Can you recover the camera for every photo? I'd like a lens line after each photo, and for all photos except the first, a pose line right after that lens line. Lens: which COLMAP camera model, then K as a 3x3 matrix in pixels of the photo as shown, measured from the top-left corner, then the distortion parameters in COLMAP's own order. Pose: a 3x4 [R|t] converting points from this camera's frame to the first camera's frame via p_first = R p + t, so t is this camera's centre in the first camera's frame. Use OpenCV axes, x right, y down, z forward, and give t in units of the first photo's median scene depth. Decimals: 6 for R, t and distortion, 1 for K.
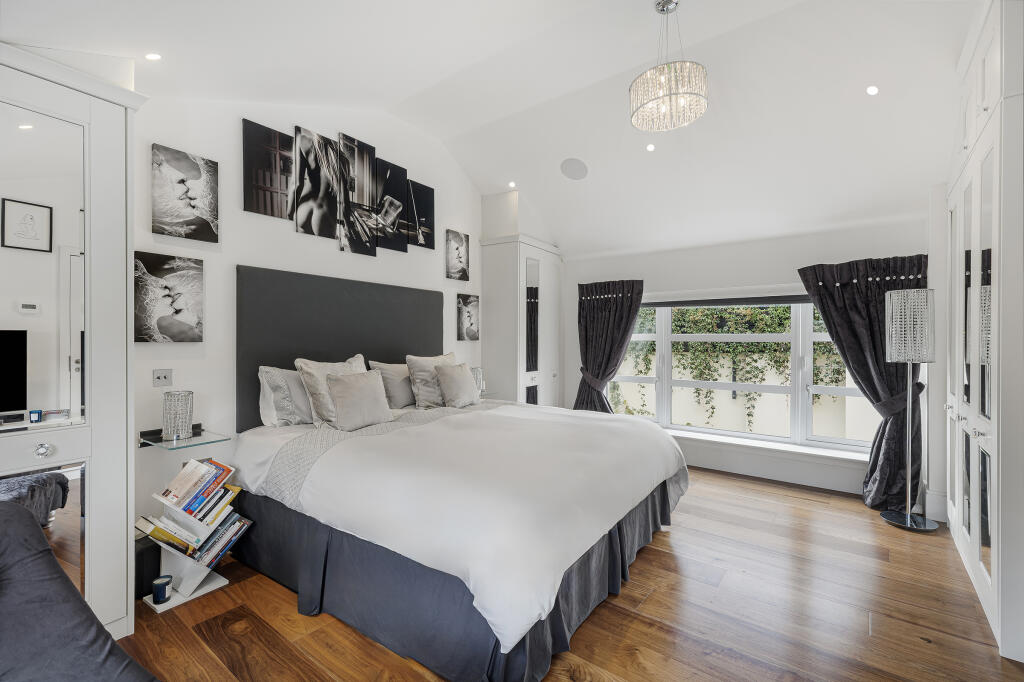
lens RADIAL K [[467.6, 0, 509.5], [0, 467.6, 339.7], [0, 0, 1]] dist [-0.000468, 0.000472]
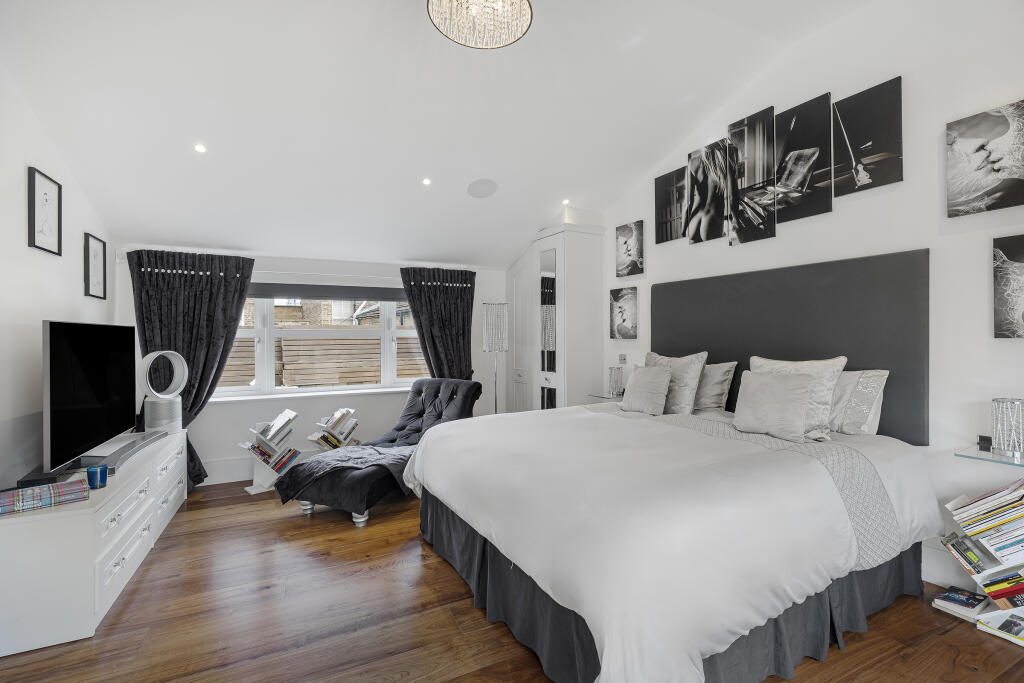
lens RADIAL K [[467.6, 0, 512.5], [0, 467.6, 339.6], [0, 0, 1]] dist [-0.000468, 0.000472]
pose [[-0.457205, 0.004512, -0.889350, 0.745339], [0.005205, 0.999984, 0.002397, 0.001736], [0.889346, -0.003533, -0.457221, 1.077919]]
